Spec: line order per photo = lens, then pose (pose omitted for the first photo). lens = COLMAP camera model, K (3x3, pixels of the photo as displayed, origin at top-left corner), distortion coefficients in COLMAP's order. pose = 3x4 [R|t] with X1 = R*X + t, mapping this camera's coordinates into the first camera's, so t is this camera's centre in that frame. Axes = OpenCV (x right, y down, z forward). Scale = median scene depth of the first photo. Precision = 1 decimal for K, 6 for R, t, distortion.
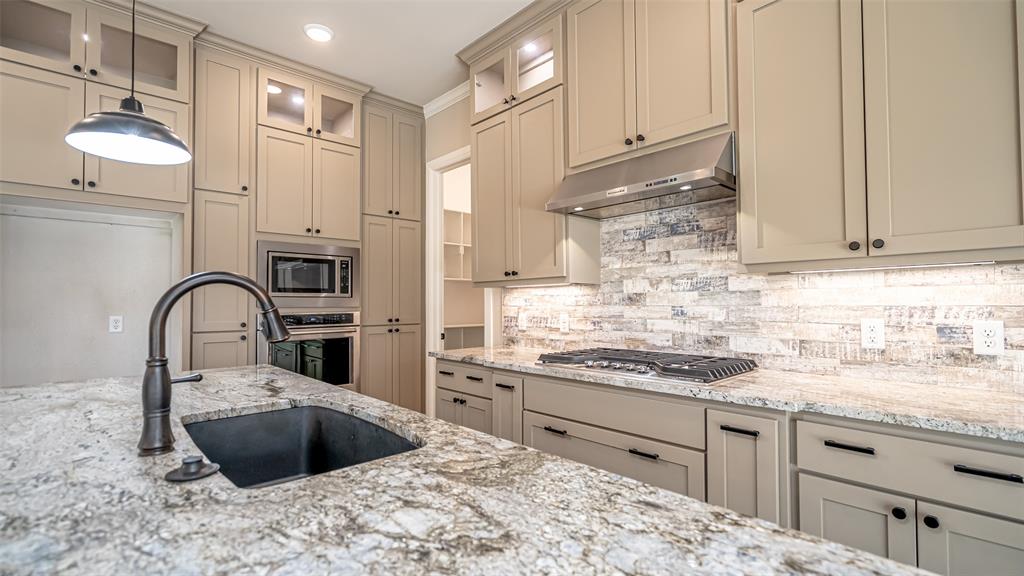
lens RADIAL K [[460.2, 0, 514.3], [0, 460.2, 294.4], [0, 0, 1]] dist [-0.009085, 0.001484]
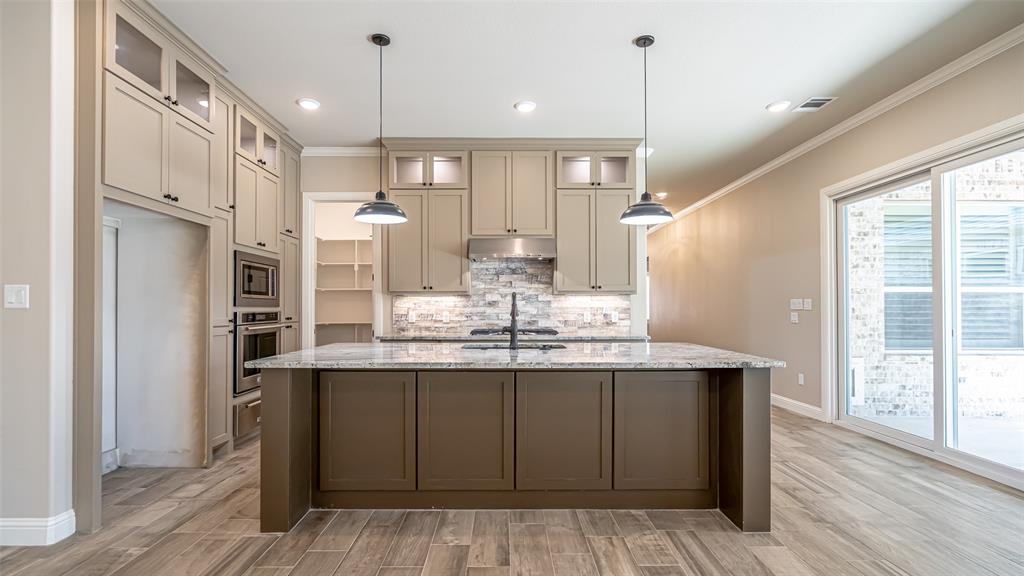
lens RADIAL K [[460.2, 0, 504.5], [0, 460.2, 305.0], [0, 0, 1]] dist [-0.009085, 0.001484]
pose [[0.681885, 0.013607, 0.731332, -1.201688], [-0.018062, 0.999835, -0.001762, 0.018056], [-0.731236, -0.012008, 0.682019, -0.416406]]
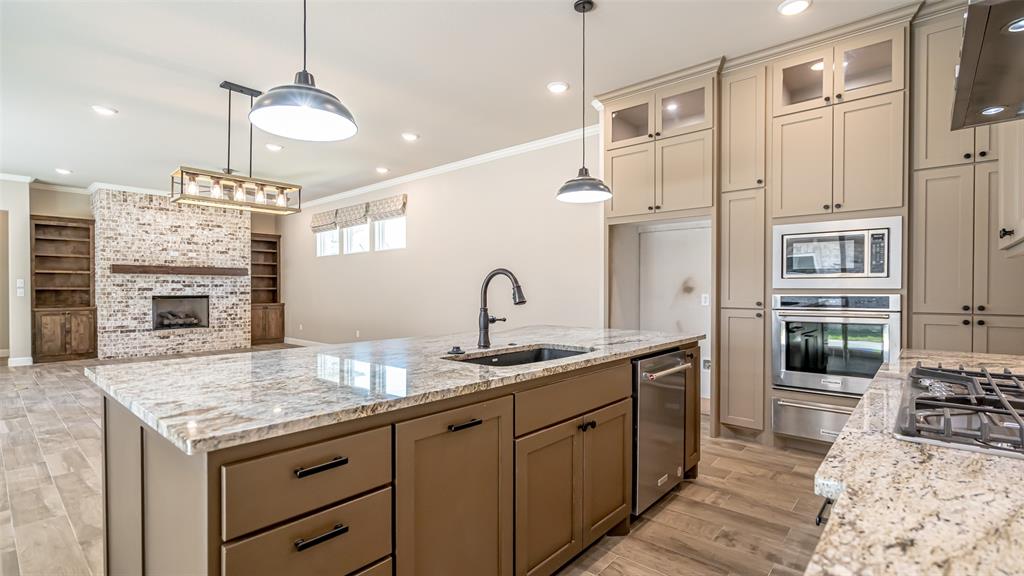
lens RADIAL K [[460.2, 0, 510.7], [0, 460.2, 292.9], [0, 0, 1]] dist [-0.009085, 0.001484]
pose [[0.101971, 0.016247, -0.994655, 0.571464], [0.018628, 0.999660, 0.018239, 0.009879], [0.994613, -0.020388, 0.101634, 0.343238]]
